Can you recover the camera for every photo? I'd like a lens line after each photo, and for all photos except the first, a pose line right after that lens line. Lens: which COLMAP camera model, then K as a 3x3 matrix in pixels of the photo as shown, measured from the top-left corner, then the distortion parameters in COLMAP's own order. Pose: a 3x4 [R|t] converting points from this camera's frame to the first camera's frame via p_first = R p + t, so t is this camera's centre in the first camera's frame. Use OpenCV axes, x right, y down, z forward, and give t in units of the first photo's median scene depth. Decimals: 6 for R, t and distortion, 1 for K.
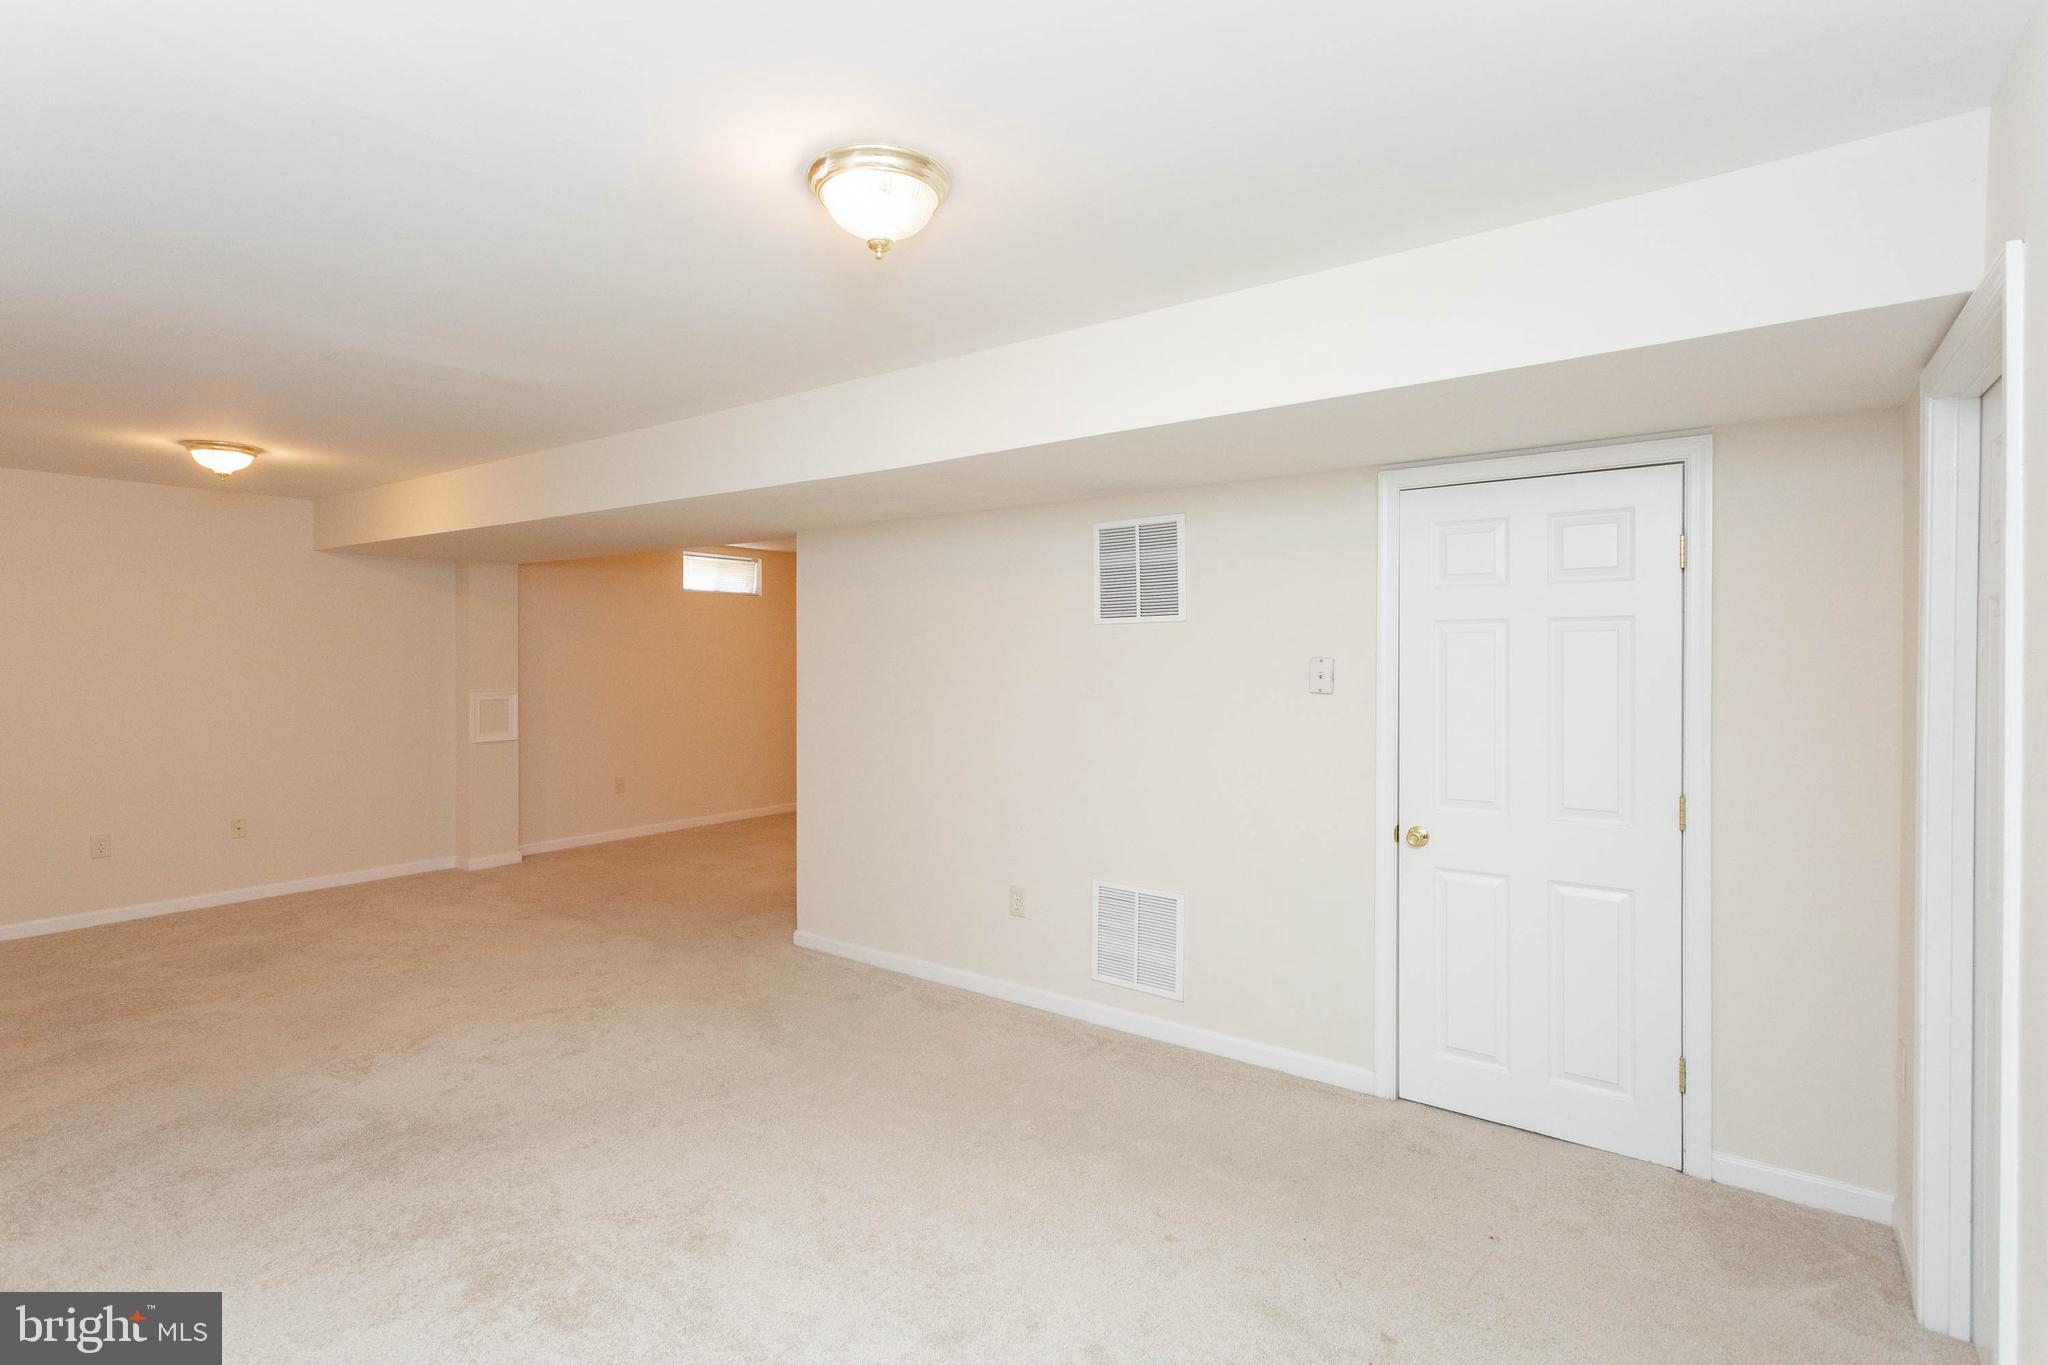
lens RADIAL K [[987.1, 0, 1013.8], [0, 987.1, 660.0], [0, 0, 1]] dist [0.001621, 0.000184]
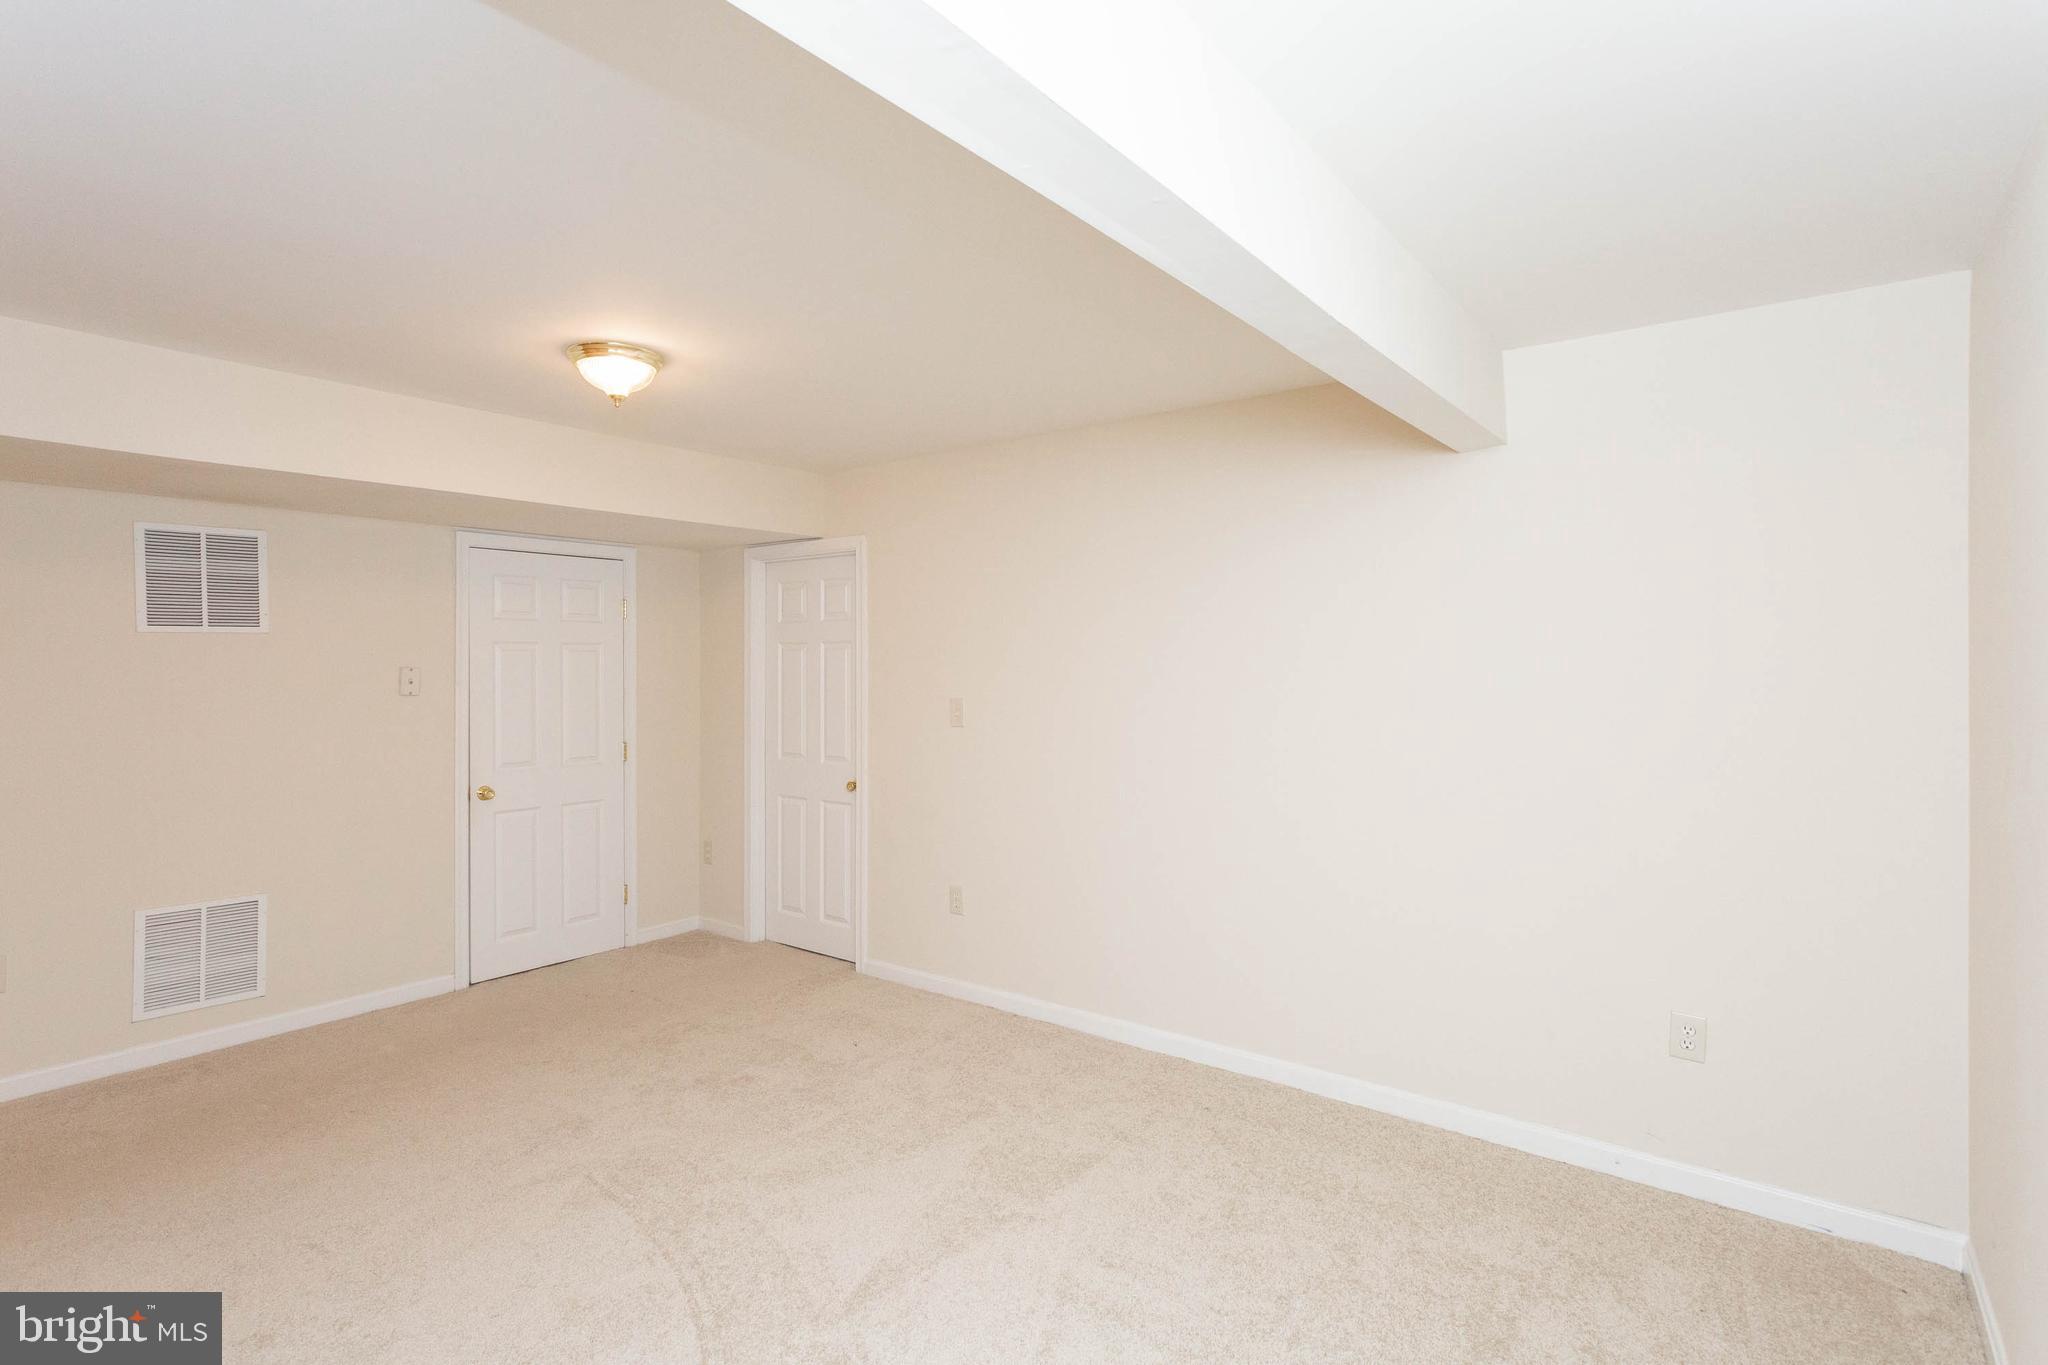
lens RADIAL K [[987.1, 0, 1013.8], [0, 987.1, 660.0], [0, 0, 1]] dist [0.001621, 0.000184]
pose [[0.030295, 0.005469, 0.999526, -0.851637], [0.009115, 0.999942, -0.005748, 0.002607], [-0.999499, 0.009285, 0.030243, 0.168133]]
